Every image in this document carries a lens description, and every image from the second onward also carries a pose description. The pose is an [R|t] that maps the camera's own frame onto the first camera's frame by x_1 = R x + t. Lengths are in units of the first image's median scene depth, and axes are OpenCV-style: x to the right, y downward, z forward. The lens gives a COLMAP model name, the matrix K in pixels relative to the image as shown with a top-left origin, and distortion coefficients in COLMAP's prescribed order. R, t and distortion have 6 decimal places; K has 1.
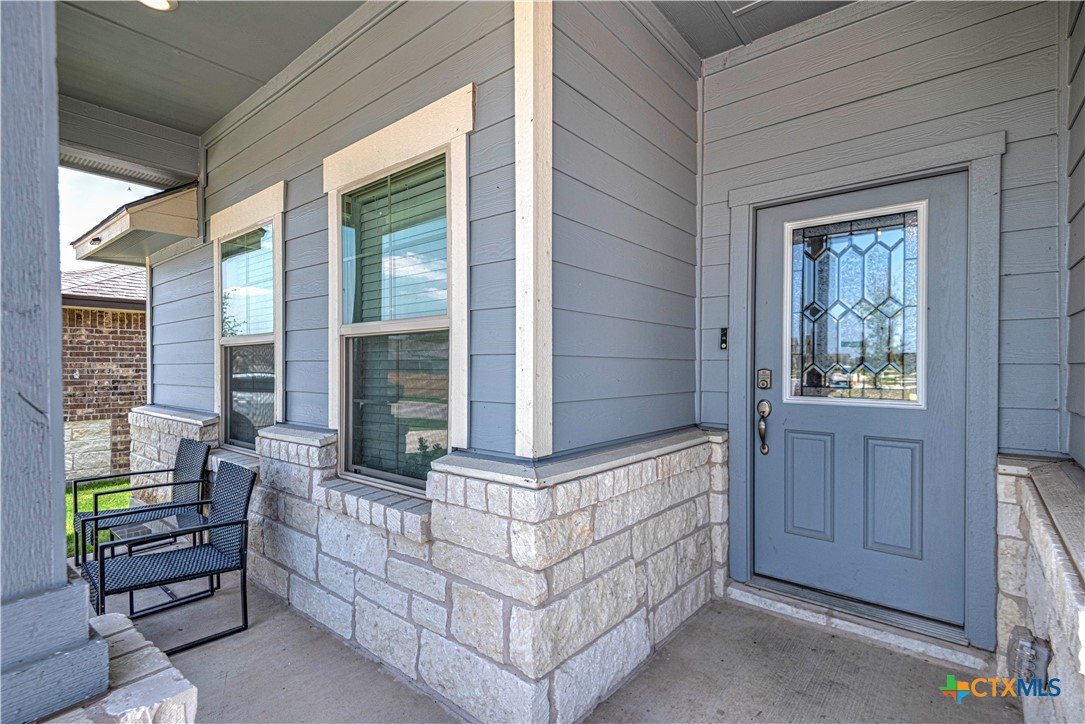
lens RADIAL K [[511.5, 0, 537.8], [0, 511.5, 368.3], [0, 0, 1]] dist [0.019153, -0.000537]
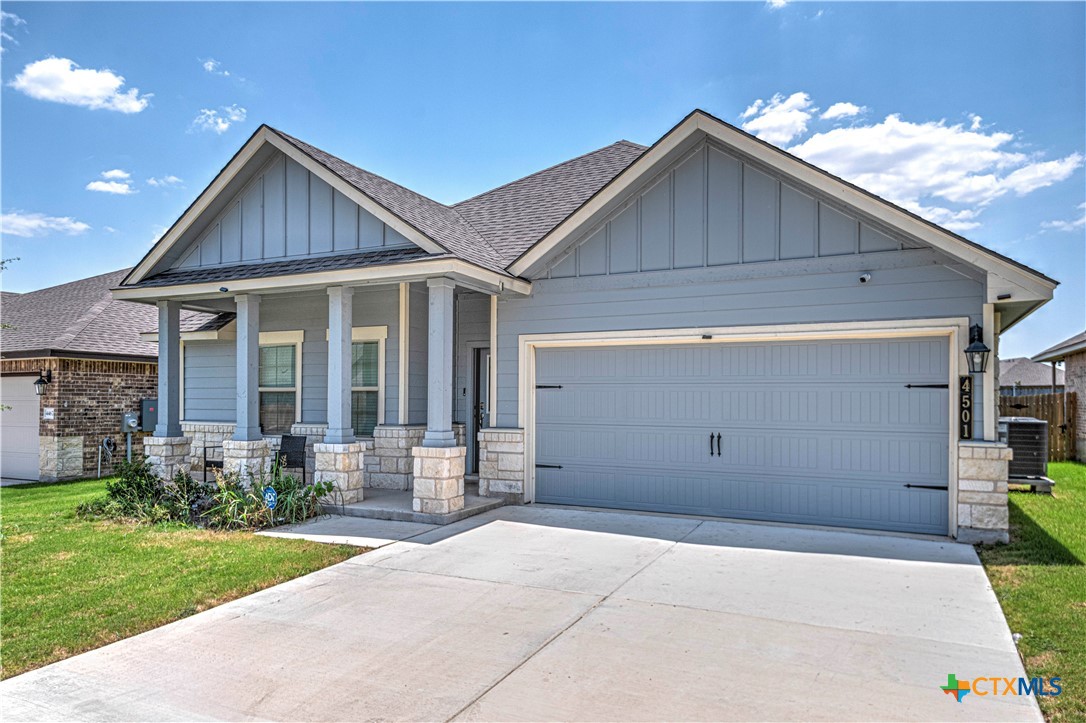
lens RADIAL K [[729.8, 0, 539.5], [0, 729.8, 363.4], [0, 0, 1]] dist [0.000497, -0.000726]
pose [[0.970896, 0.016324, 0.238943, -0.282453], [-0.004234, 0.998689, -0.051022, -0.011612], [-0.239463, 0.048525, 0.969692, -3.895644]]
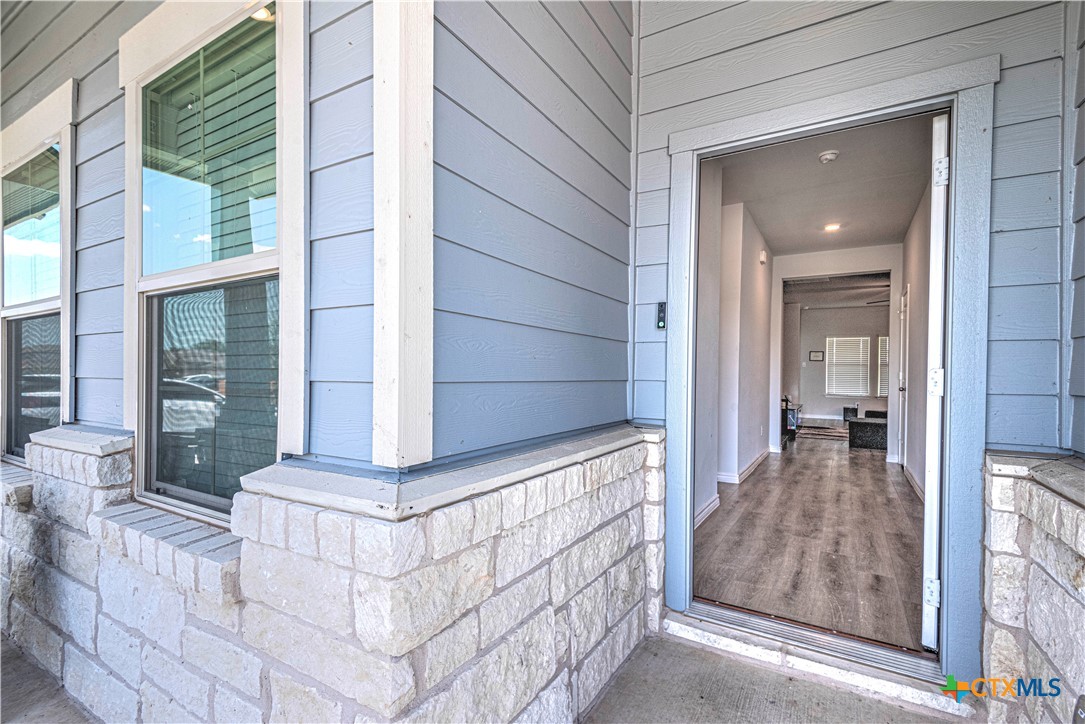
lens RADIAL K [[498.2, 0, 541.7], [0, 498.2, 345.8], [0, 0, 1]] dist [0.015565, -0.000499]
pose [[0.986981, 0.018980, 0.159716, 0.050560], [-0.010047, 0.998349, -0.056557, 0.045415], [-0.160525, 0.054216, 0.985542, 0.278141]]
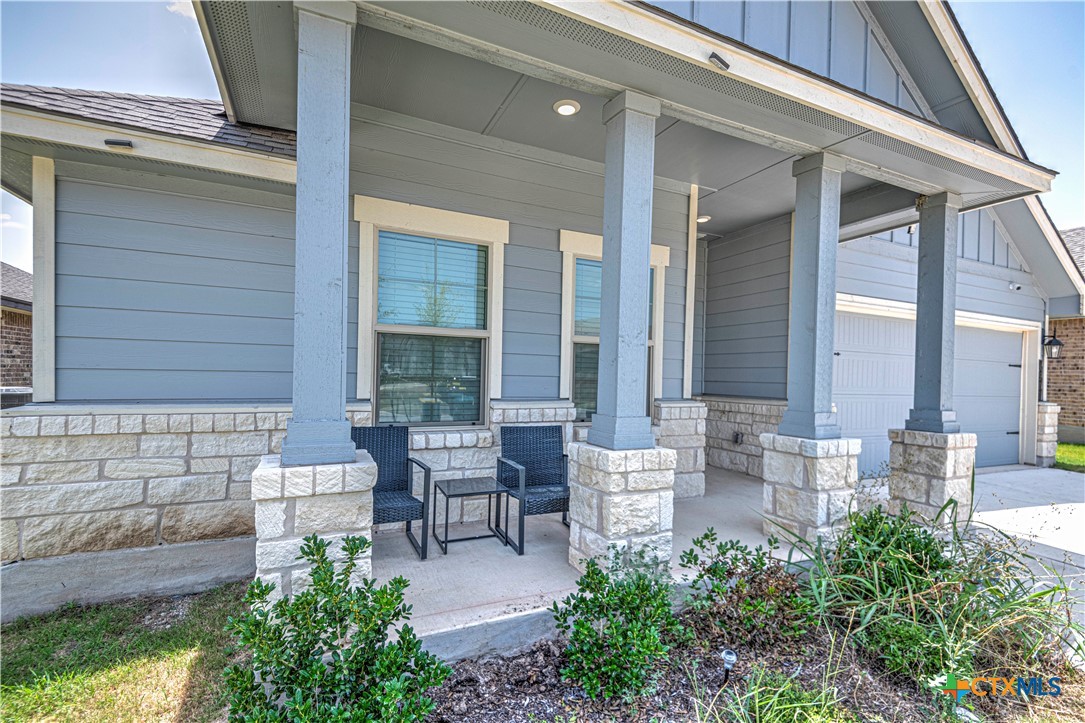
lens RADIAL K [[493.0, 0, 546.8], [0, 493.0, 367.5], [0, 0, 1]] dist [-0.001000, -0.000404]
pose [[0.421689, 0.022797, 0.906454, -2.186517], [-0.024023, 0.999614, -0.013965, 0.051327], [-0.906422, -0.015887, 0.422074, 0.461637]]
